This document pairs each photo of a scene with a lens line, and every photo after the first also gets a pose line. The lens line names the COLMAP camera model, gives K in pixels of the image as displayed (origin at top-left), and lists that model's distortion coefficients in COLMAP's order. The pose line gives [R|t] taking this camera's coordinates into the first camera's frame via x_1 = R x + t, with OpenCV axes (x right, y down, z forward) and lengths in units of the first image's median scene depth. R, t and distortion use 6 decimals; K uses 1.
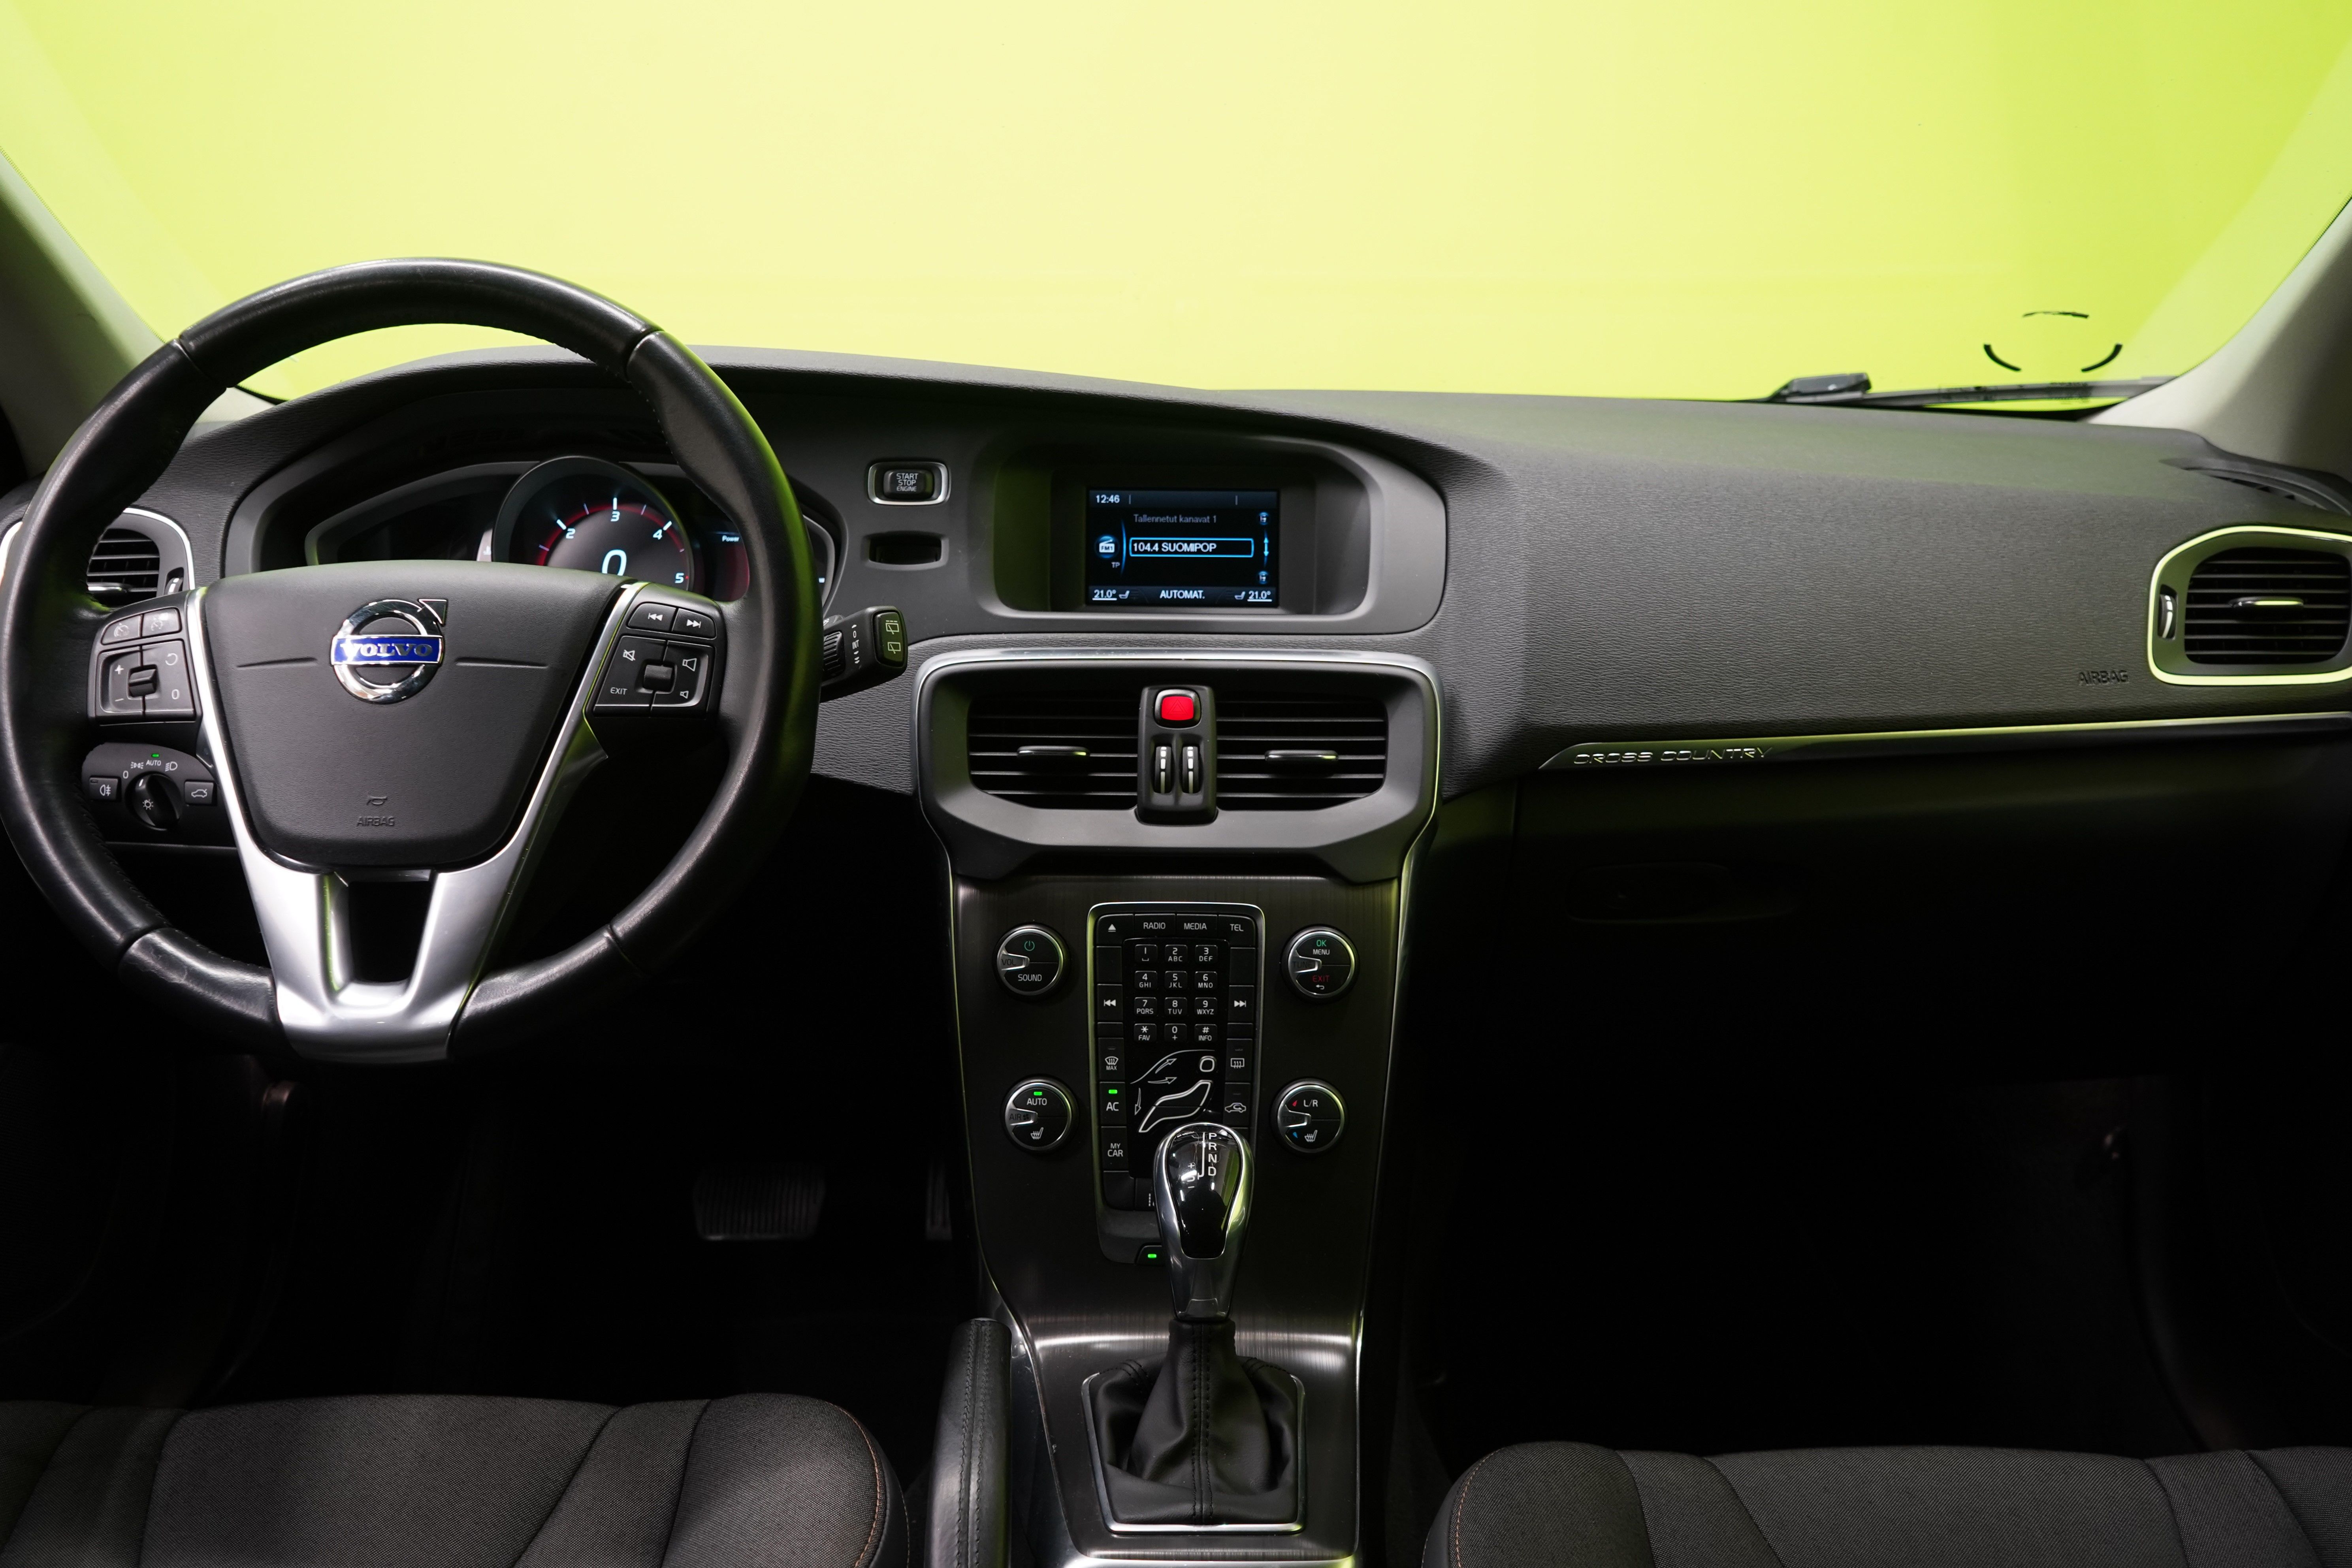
lens RADIAL K [[1936.0, 0, 1175.6], [0, 1936.0, 795.1], [0, 0, 1]] dist [-0.020120, -0.005612]
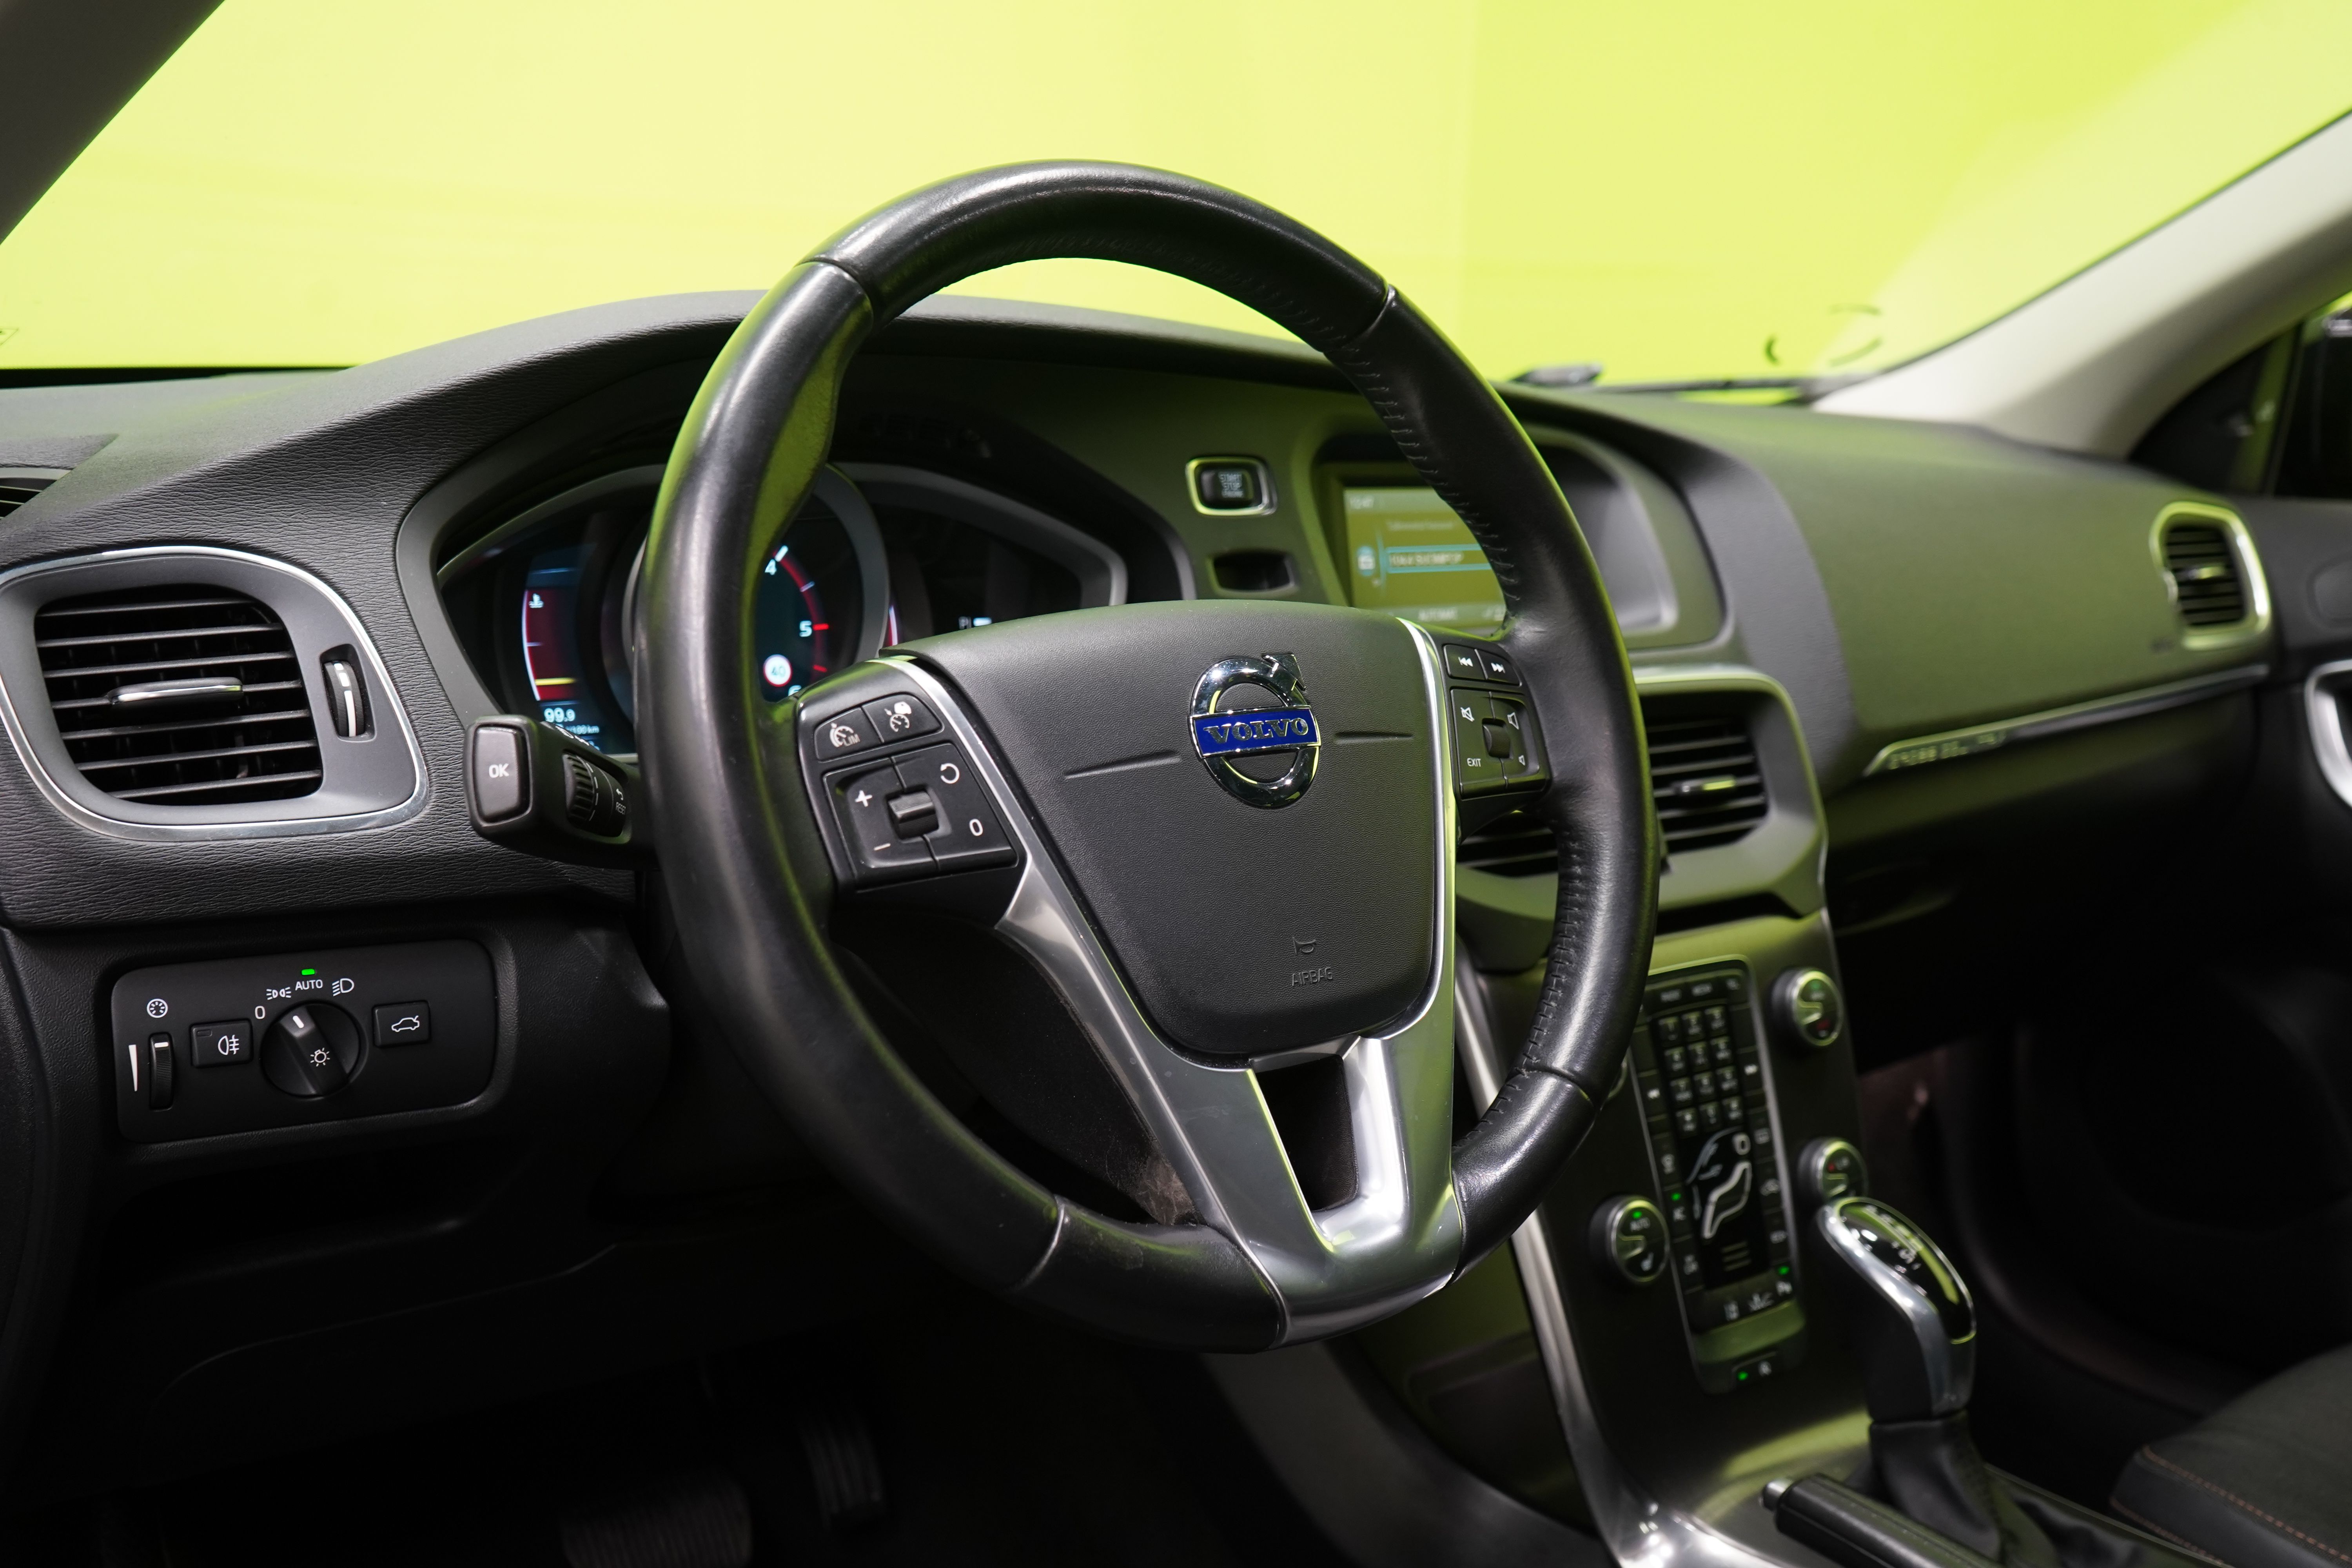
lens RADIAL K [[2340.1, 0, 1175.2], [0, 2340.1, 781.3], [0, 0, 1]] dist [0.013186, 0.000000]
pose [[0.787846, -0.090521, 0.609184, -0.804560], [0.112741, 0.993623, 0.001840, -0.053169], [-0.605466, 0.067231, 0.793027, 0.306380]]
